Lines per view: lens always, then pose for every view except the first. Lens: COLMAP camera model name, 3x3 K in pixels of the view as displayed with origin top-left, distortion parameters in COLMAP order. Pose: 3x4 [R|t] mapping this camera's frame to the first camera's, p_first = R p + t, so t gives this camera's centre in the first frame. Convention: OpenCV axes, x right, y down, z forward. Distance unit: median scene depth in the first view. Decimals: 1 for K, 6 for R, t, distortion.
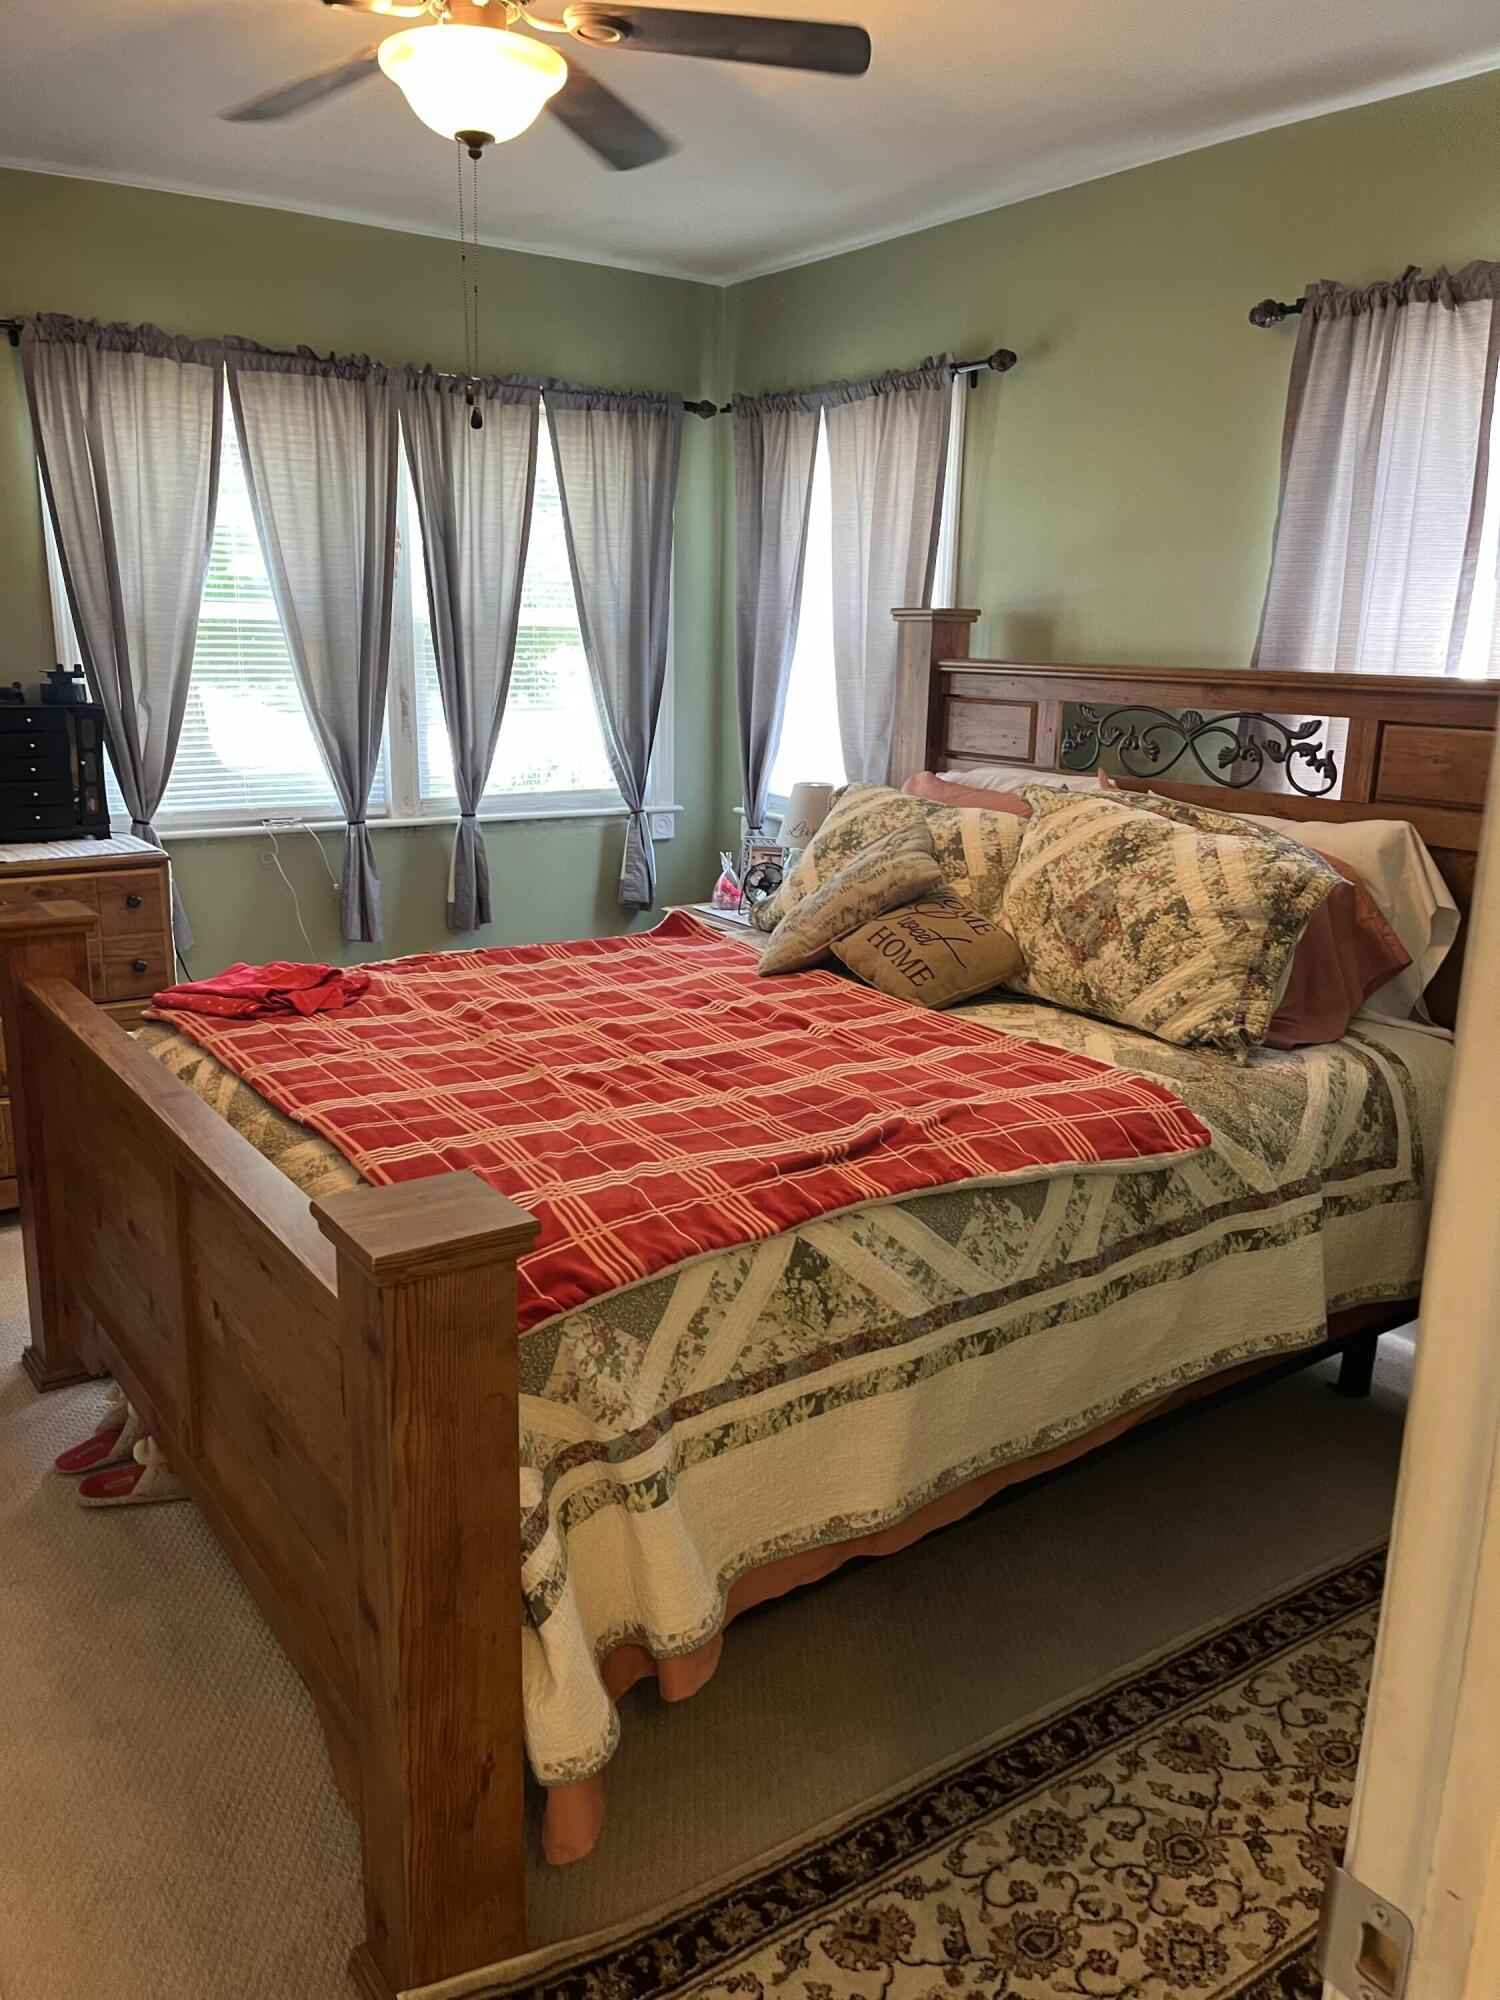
lens RADIAL K [[1526.1, 0, 767.8], [0, 1526.1, 1007.2], [0, 0, 1]] dist [0.055048, -0.071059]
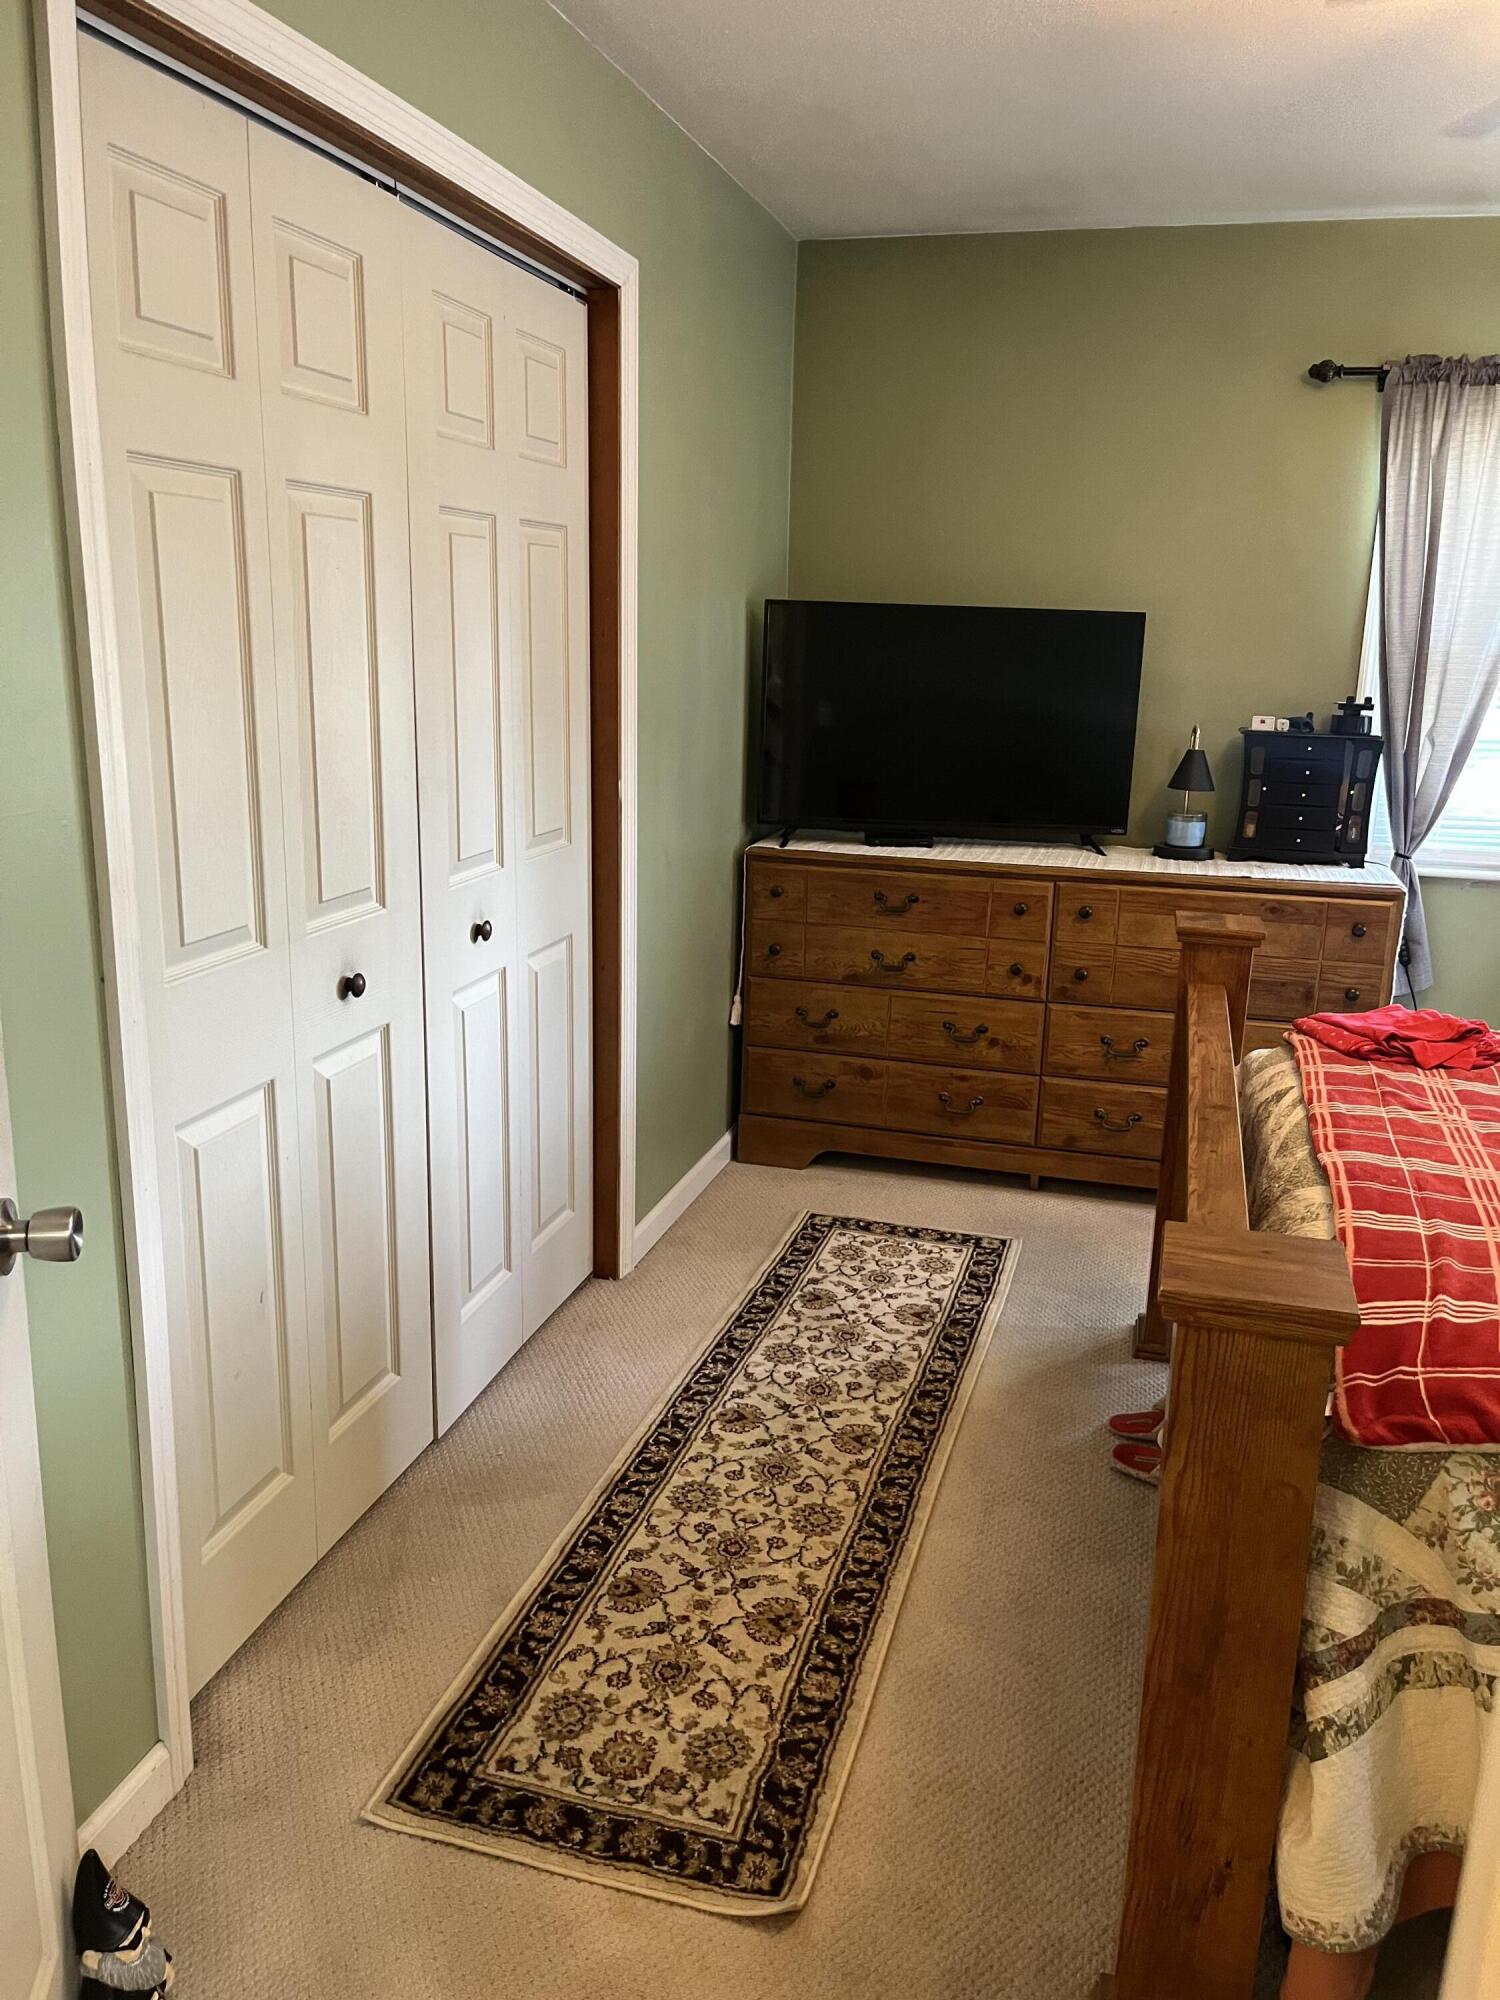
lens RADIAL K [[1526.1, 0, 766.7], [0, 1526.1, 999.2], [0, 0, 1]] dist [0.055048, -0.071059]
pose [[0.634195, 0.181198, -0.751641, 0.157766], [-0.203731, 0.976958, 0.063618, -0.015105], [0.745849, 0.112786, 0.656498, 0.081143]]
